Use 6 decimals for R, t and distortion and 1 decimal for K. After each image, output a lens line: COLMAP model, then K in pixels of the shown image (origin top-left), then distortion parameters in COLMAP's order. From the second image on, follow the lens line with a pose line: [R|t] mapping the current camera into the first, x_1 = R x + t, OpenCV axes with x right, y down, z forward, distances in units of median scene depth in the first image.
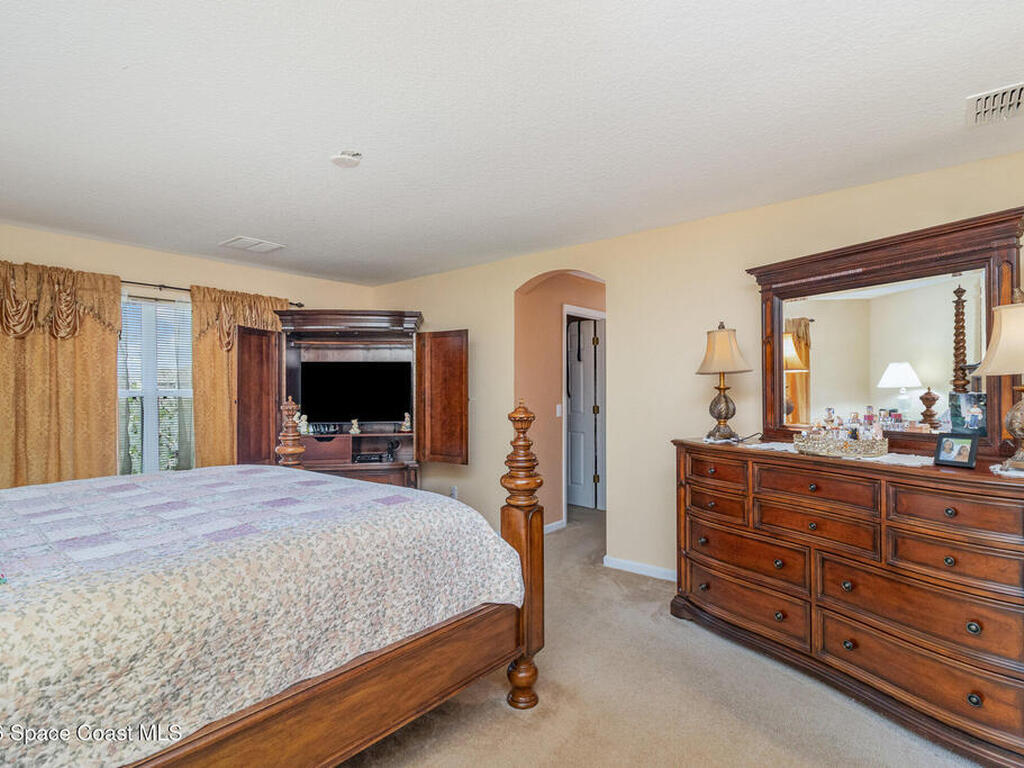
lens RADIAL K [[523.2, 0, 504.3], [0, 523.2, 380.1], [0, 0, 1]] dist [0.004392, -0.000029]
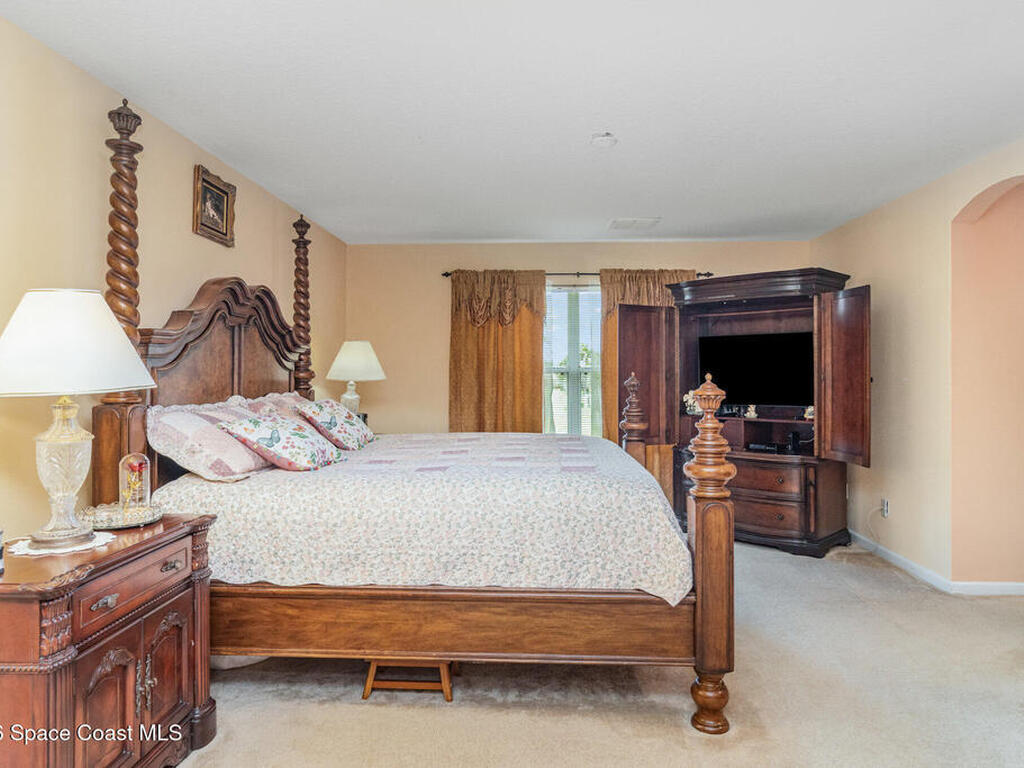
lens RADIAL K [[625.6, 0, 510.8], [0, 625.6, 366.2], [0, 0, 1]] dist [0.003032, 0.000528]
pose [[0.633334, -0.001214, -0.773878, 0.316972], [0.010432, 0.999921, 0.006969, 0.007286], [0.773809, -0.012486, 0.633297, 0.053557]]
